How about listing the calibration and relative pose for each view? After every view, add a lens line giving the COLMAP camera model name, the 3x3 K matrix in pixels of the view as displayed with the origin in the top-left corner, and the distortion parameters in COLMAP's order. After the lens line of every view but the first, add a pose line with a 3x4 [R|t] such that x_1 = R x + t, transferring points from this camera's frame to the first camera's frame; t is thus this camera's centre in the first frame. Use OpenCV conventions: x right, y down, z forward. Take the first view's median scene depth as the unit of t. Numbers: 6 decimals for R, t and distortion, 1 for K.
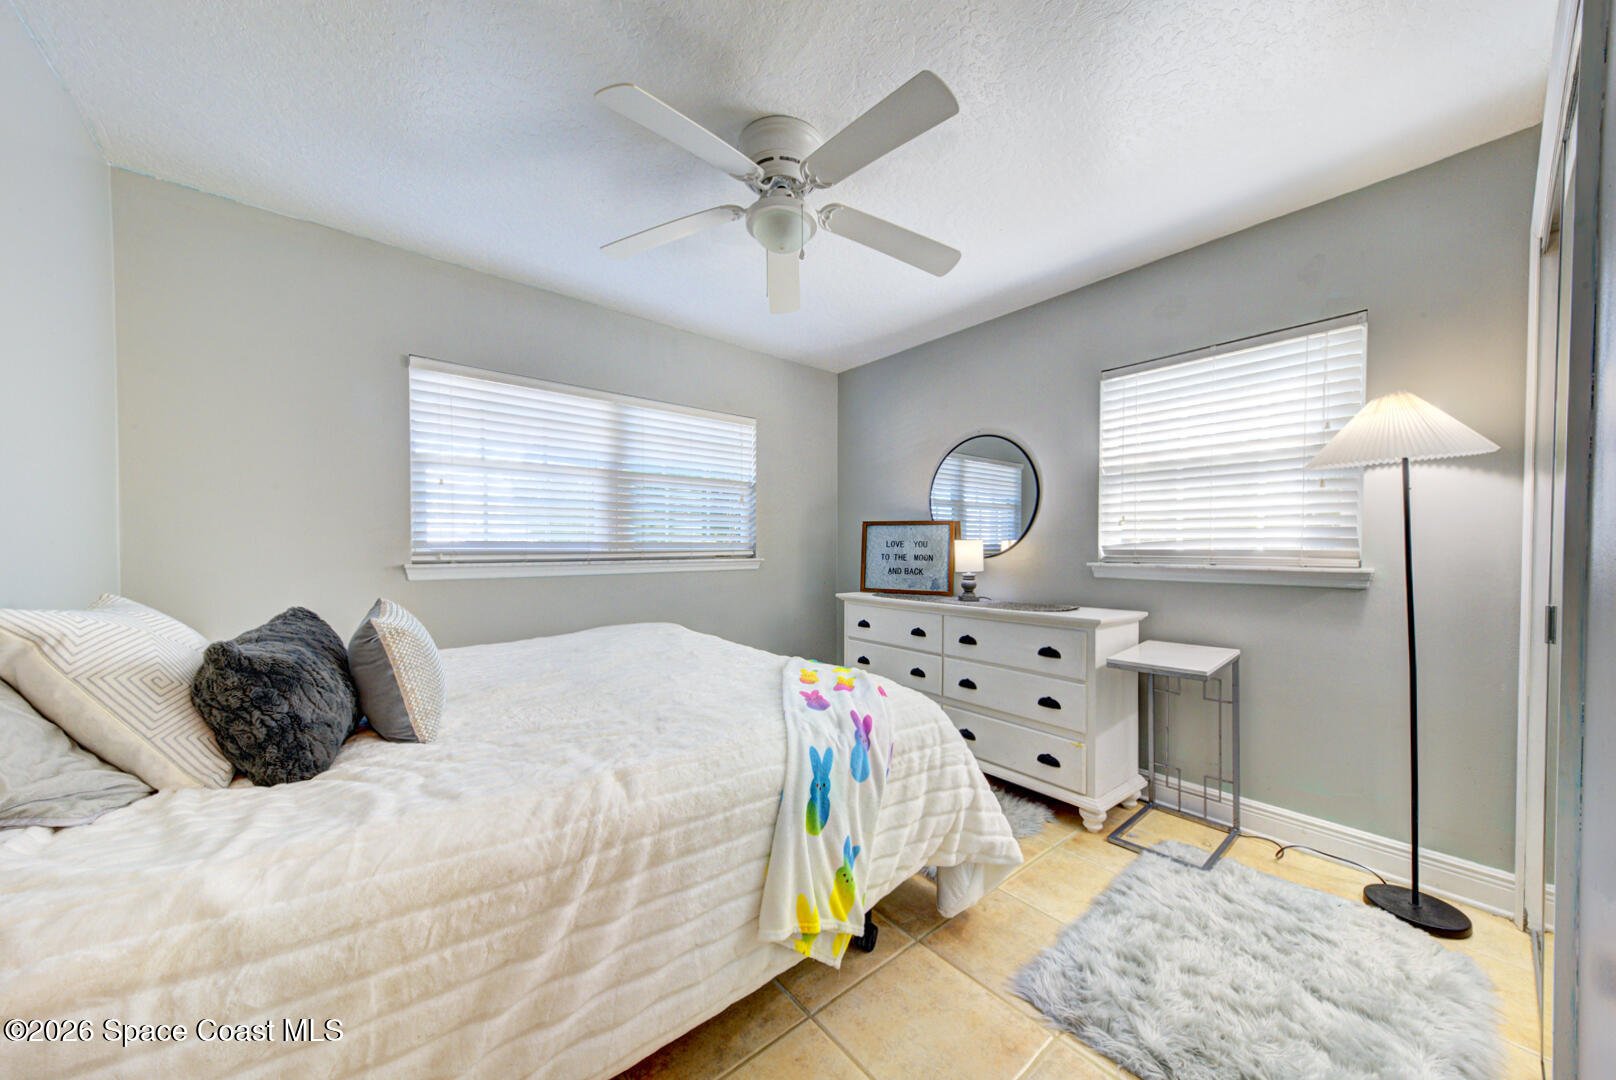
lens RADIAL K [[558.0, 0, 808.3], [0, 558.0, 555.6], [0, 0, 1]] dist [0.023186, -0.000248]
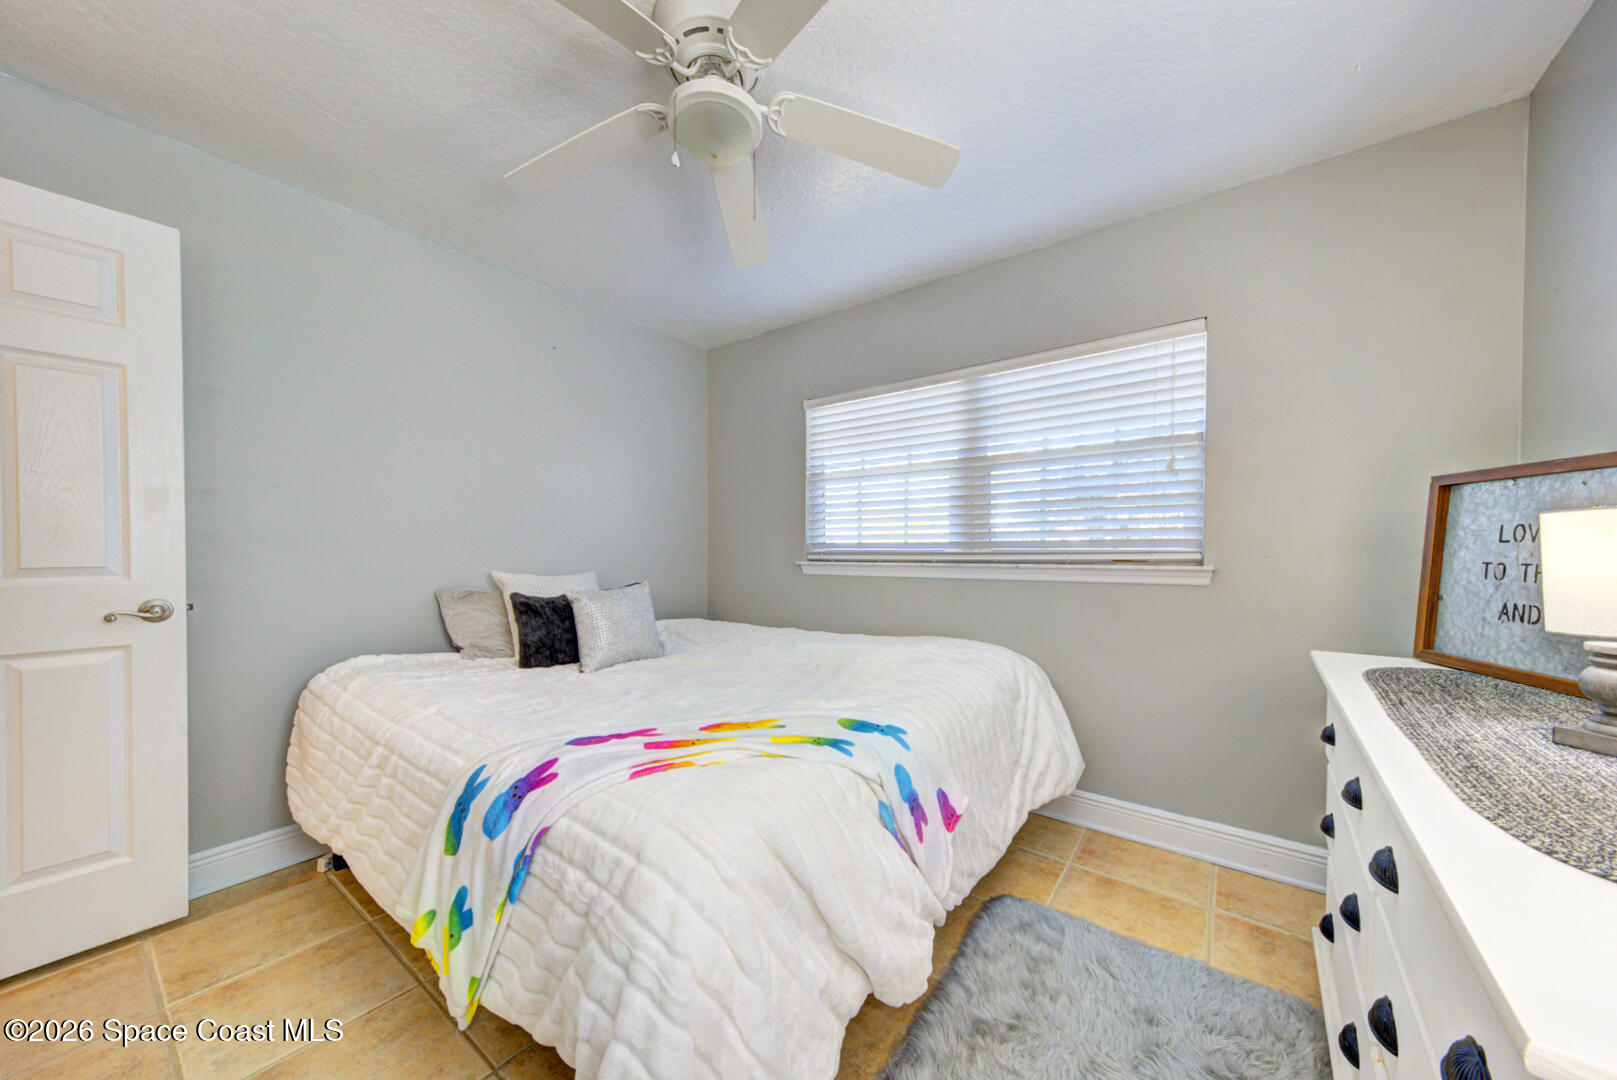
lens RADIAL K [[558.4, 0, 808.8], [0, 558.4, 555.6], [0, 0, 1]] dist [0.023186, -0.000248]
pose [[0.227057, 0.008746, -0.973842, 0.436135], [-0.016492, 0.999851, 0.005135, -0.002543], [0.973742, 0.014894, 0.227167, 0.566767]]
